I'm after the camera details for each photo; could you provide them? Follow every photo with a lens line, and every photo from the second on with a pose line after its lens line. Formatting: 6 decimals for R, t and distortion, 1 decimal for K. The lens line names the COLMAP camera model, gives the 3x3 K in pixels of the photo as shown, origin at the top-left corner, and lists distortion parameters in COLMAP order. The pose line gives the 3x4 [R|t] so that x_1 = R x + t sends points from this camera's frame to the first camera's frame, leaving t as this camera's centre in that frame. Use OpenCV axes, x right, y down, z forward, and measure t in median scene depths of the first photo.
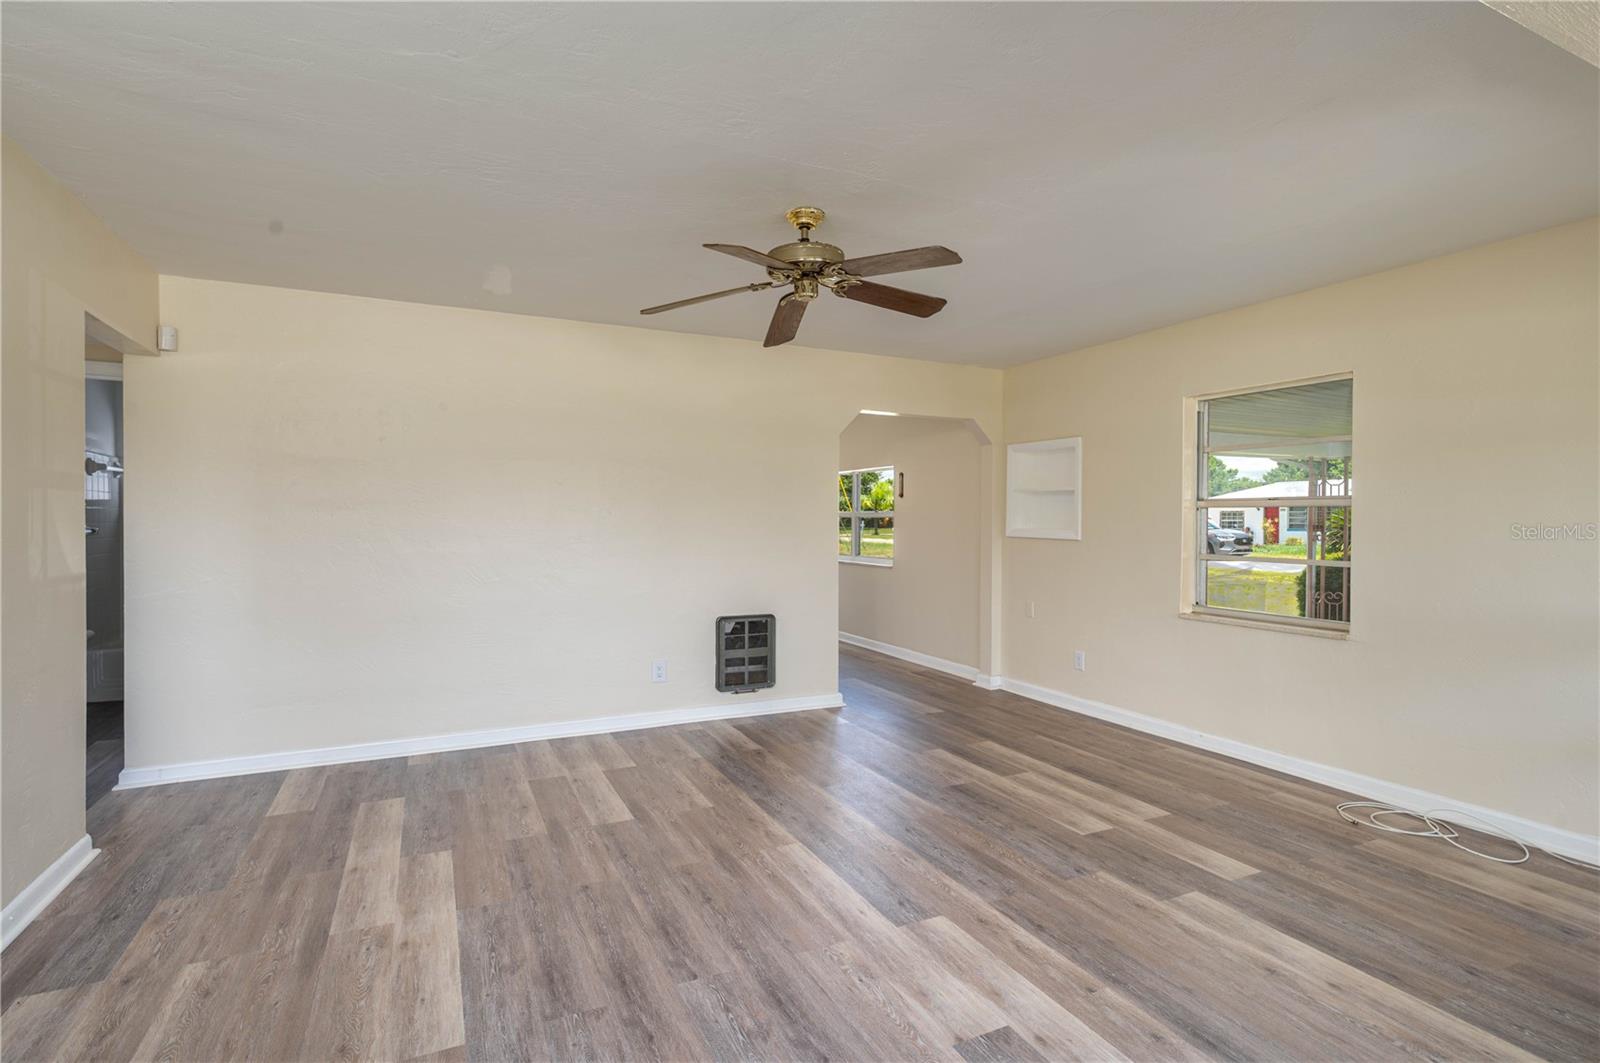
lens RADIAL K [[784.4, 0, 800.0], [0, 784.4, 531.5], [0, 0, 1]] dist [-0.000071, -0.000317]
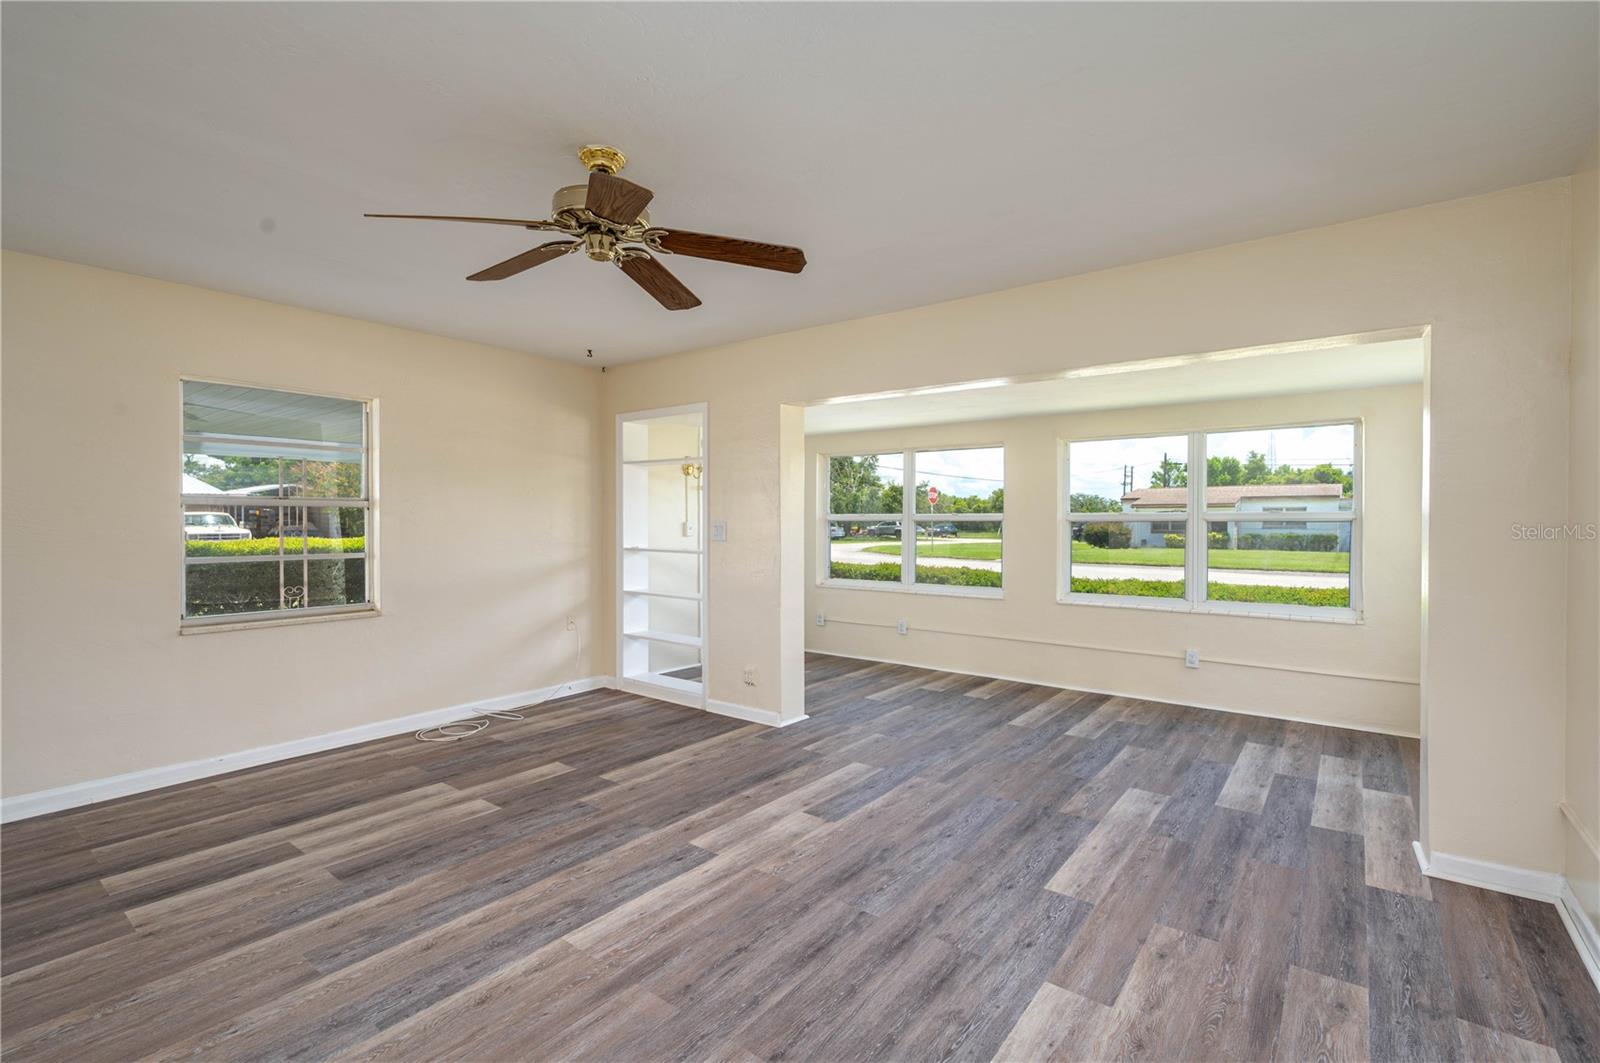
lens RADIAL K [[712.1, 0, 800.0], [0, 712.1, 531.5], [0, 0, 1]] dist [-0.002322, -0.000248]
pose [[-0.449080, -0.019719, 0.893274, -0.792197], [0.011400, 0.999549, 0.027797, -0.026968], [-0.893419, 0.022666, -0.448653, 1.186663]]
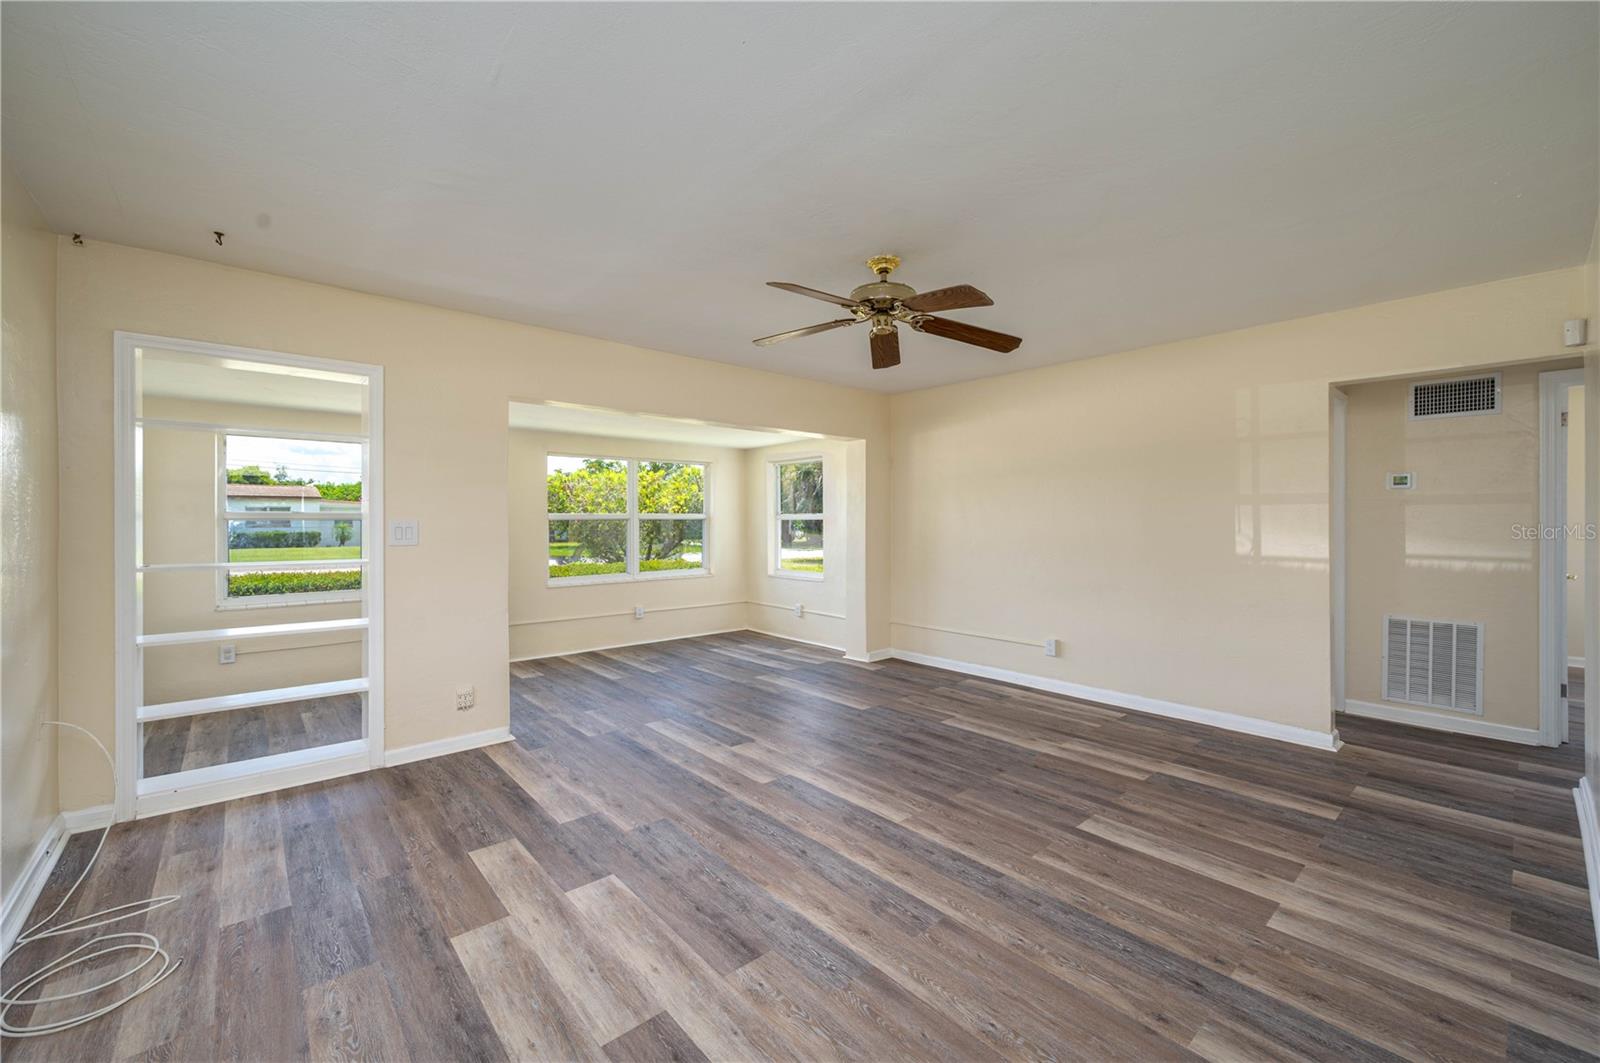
lens RADIAL K [[639.9, 0, 800.0], [0, 639.9, 531.5], [0, 0, 1]] dist [-0.001109, -0.000077]
pose [[-0.965442, 0.001703, -0.260612, 0.383049], [-0.007518, 0.999380, 0.034383, -0.031739], [0.260509, 0.035154, -0.964831, 1.940576]]
